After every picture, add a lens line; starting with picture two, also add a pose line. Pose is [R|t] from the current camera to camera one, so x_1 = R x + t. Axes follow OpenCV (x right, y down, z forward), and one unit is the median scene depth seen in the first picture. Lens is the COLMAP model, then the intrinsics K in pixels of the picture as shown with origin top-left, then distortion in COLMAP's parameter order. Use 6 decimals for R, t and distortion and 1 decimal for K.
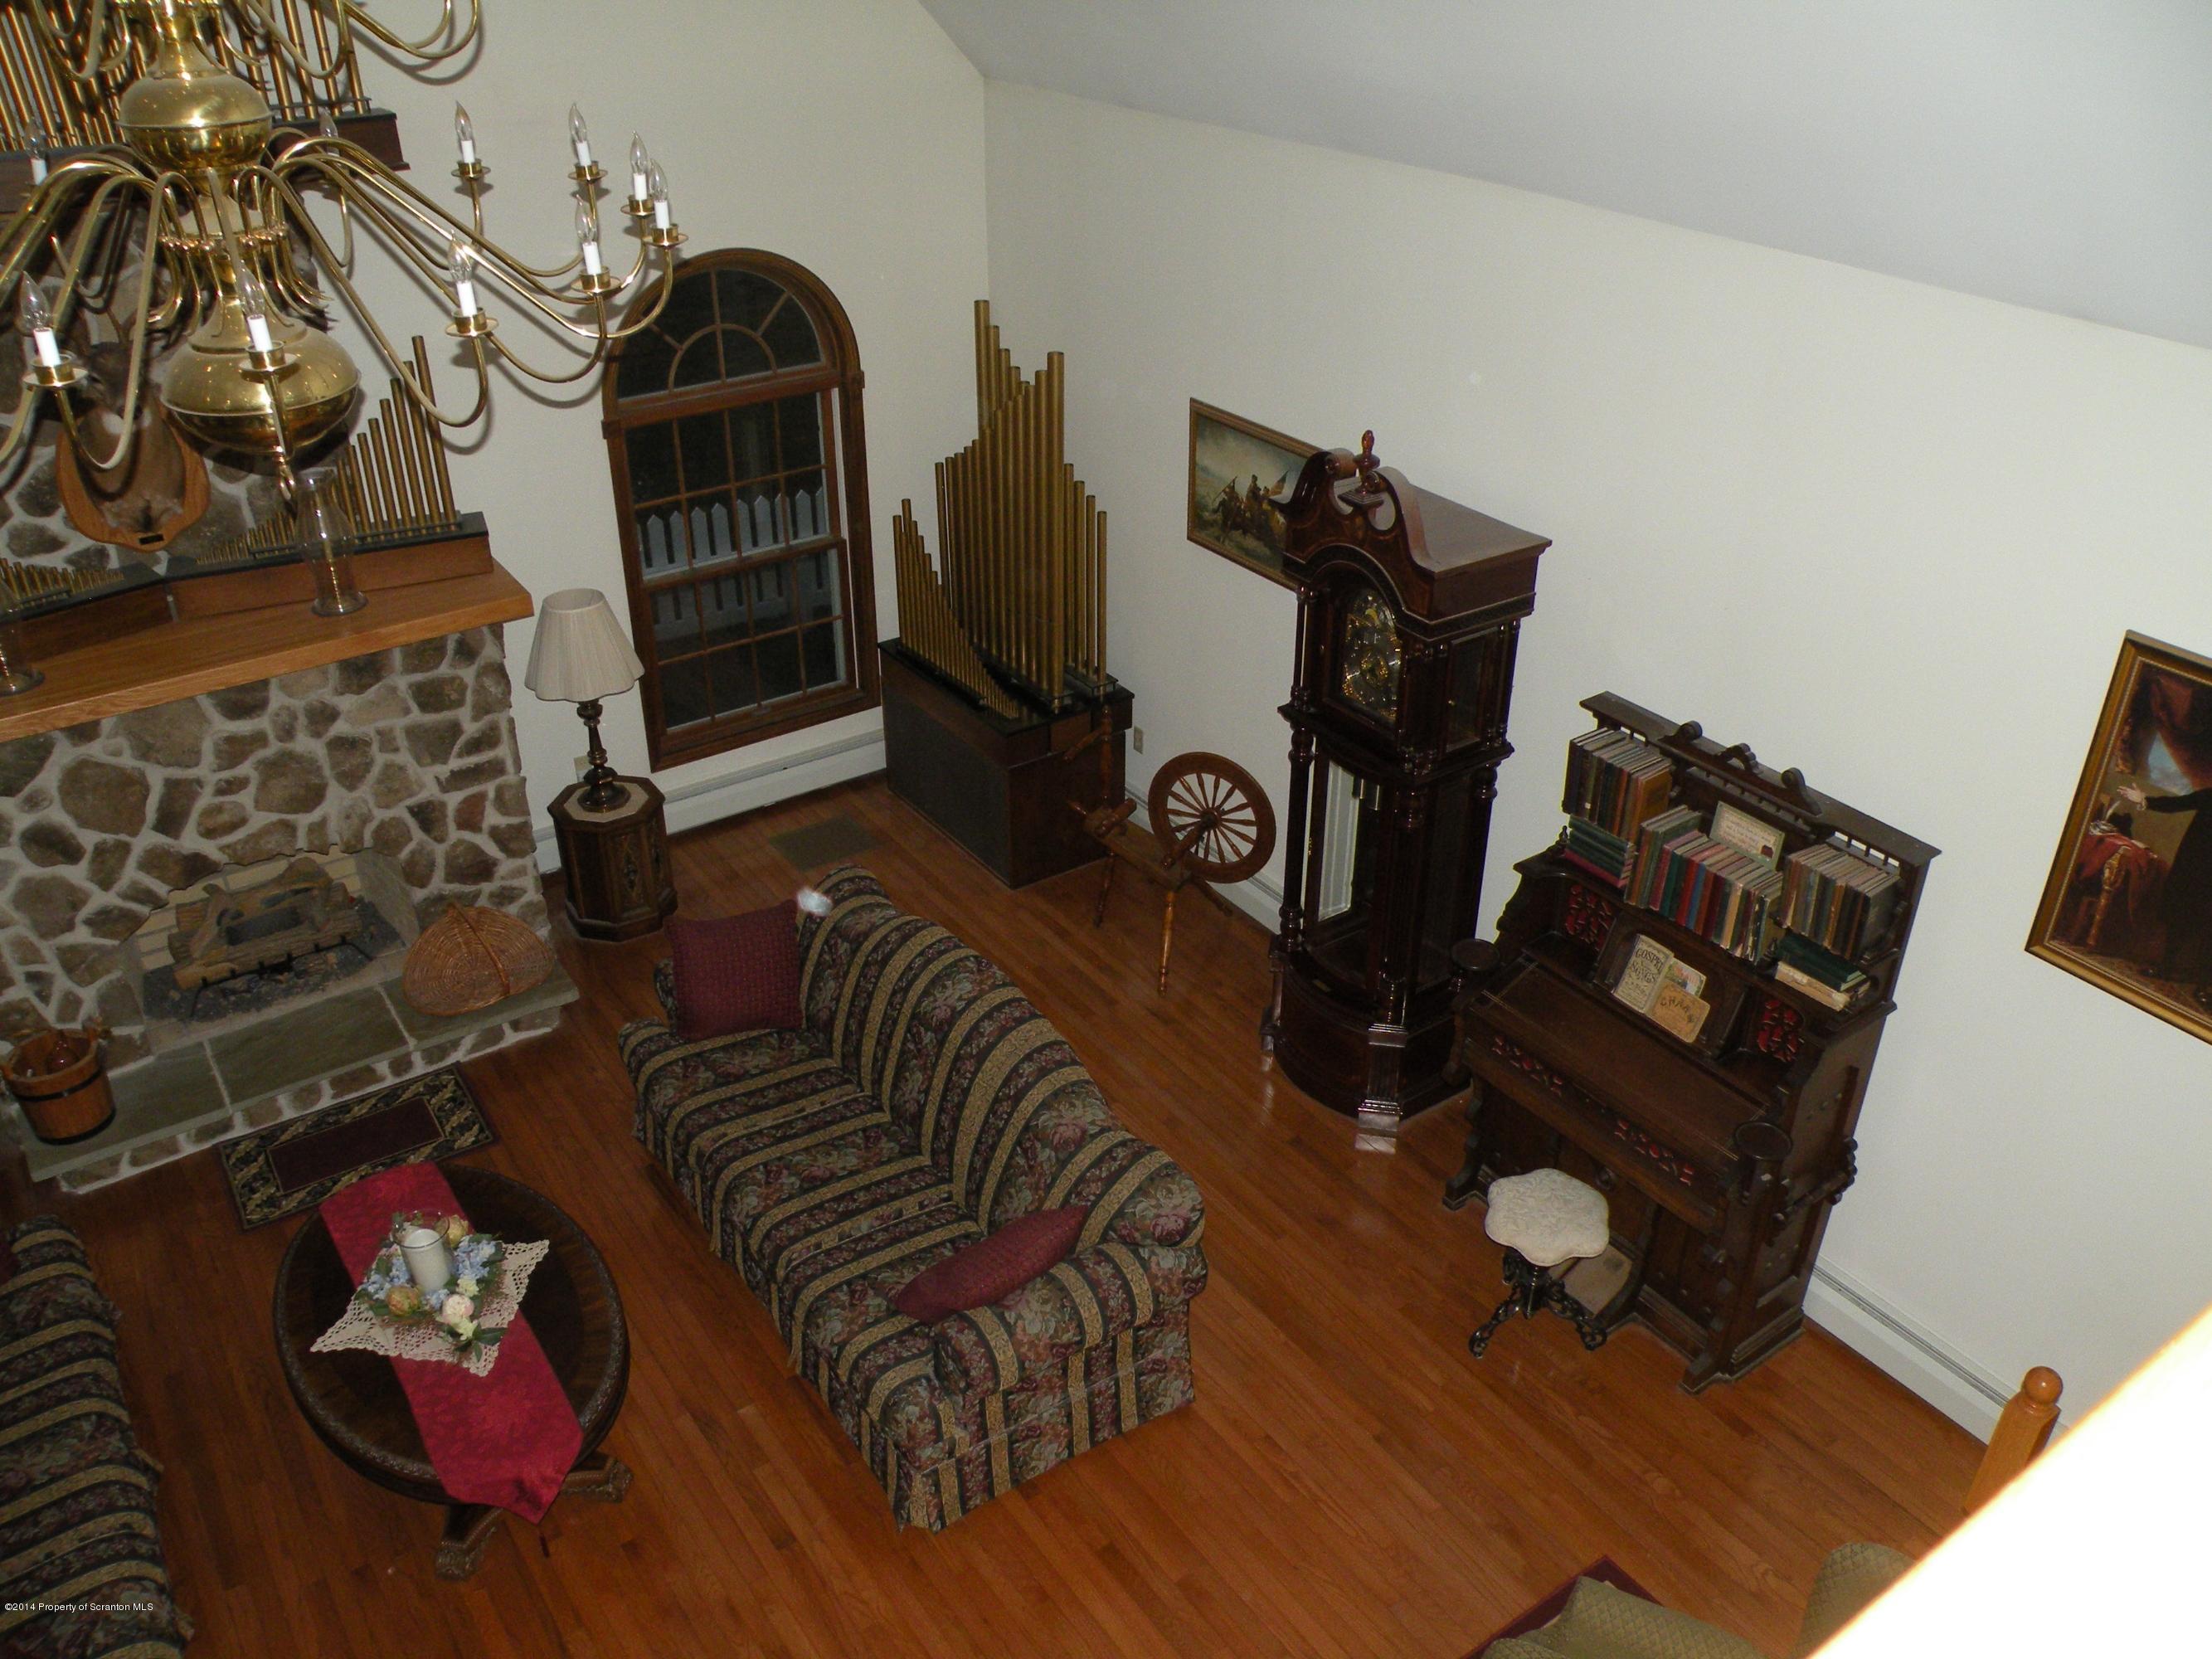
lens RADIAL K [[1772.3, 0, 1103.3], [0, 1772.3, 835.3], [0, 0, 1]] dist [-0.160442, 0.139831]
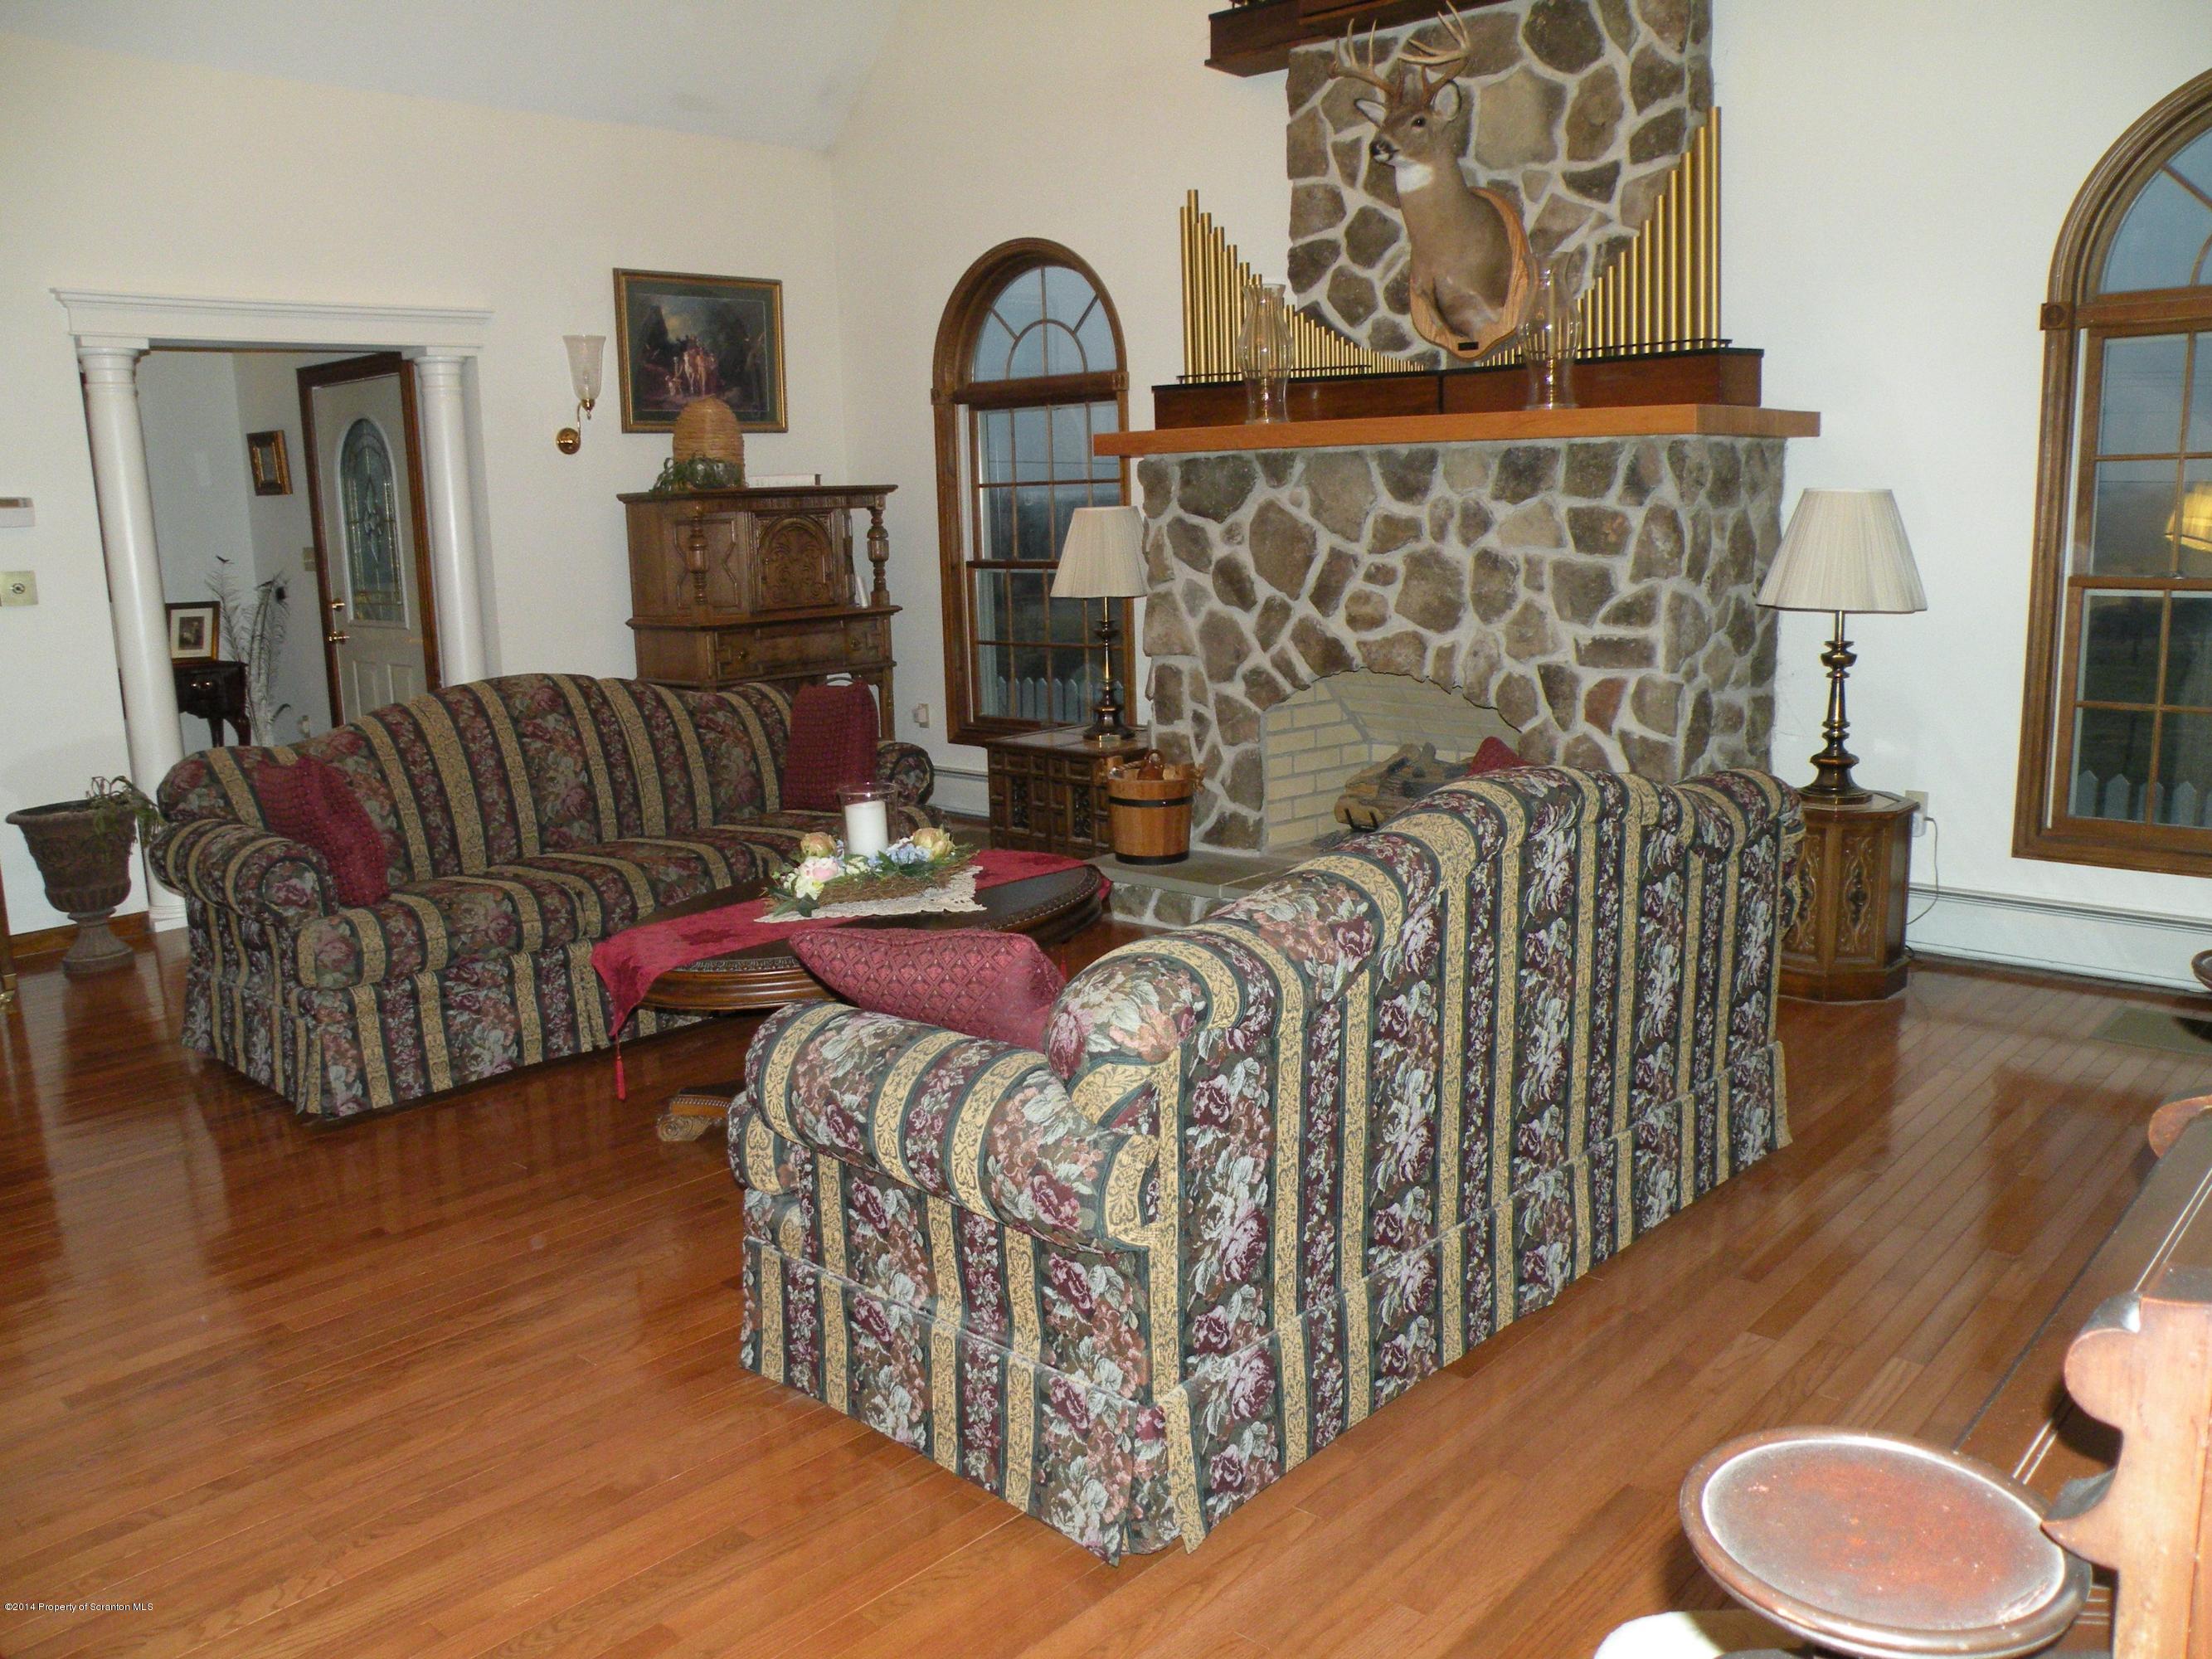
lens RADIAL K [[1772.3, 0, 1108.8], [0, 1772.3, 880.0], [0, 0, 1]] dist [-0.160442, 0.139831]
pose [[0.221801, 0.195762, -0.955239, 0.387275], [-0.470057, 0.879764, 0.071150, 0.115113], [0.854313, 0.433235, 0.287152, 0.663844]]
